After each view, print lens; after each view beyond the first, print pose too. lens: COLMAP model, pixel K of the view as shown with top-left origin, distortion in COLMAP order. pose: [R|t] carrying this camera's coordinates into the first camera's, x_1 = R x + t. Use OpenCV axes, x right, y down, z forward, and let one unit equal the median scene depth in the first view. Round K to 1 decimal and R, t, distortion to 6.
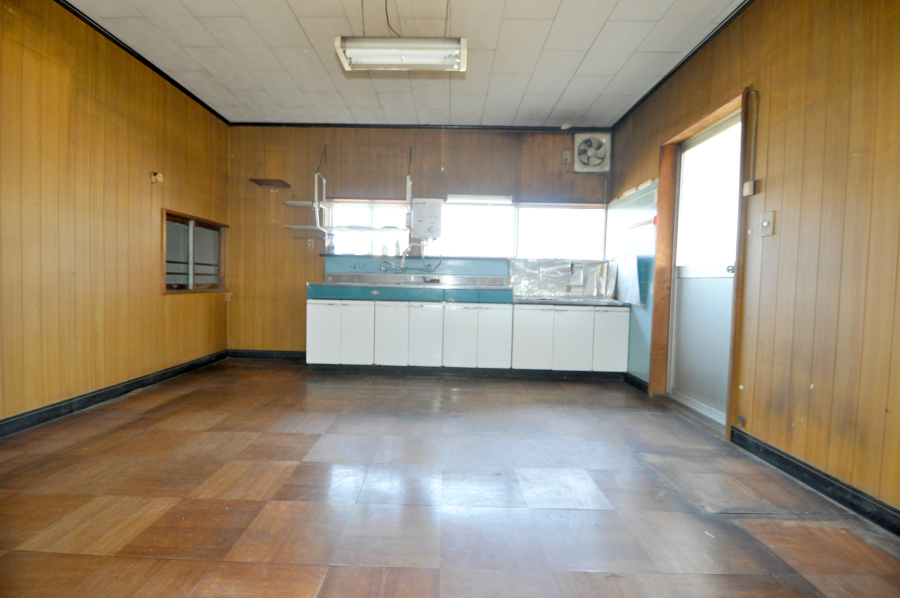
lens RADIAL K [[396.2, 0, 444.4], [0, 396.2, 295.3], [0, 0, 1]] dist [-0.013626, -0.001267]
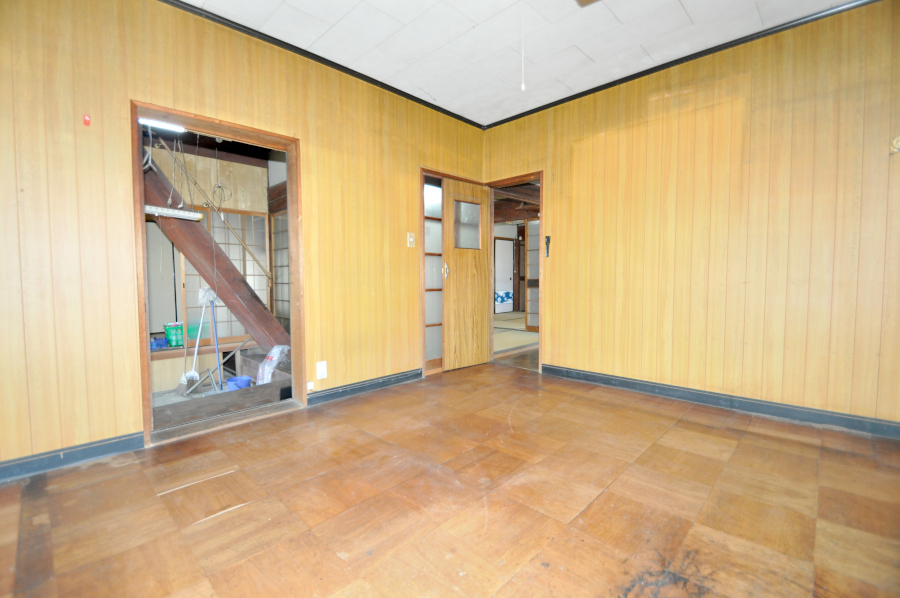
lens RADIAL K [[396.2, 0, 444.6], [0, 396.2, 300.6], [0, 0, 1]] dist [-0.013626, -0.001267]
pose [[-0.703516, 0.021257, -0.710362, 0.424347], [-0.033216, 0.997477, 0.062744, -0.049726], [0.709903, 0.067737, -0.701034, 1.228945]]
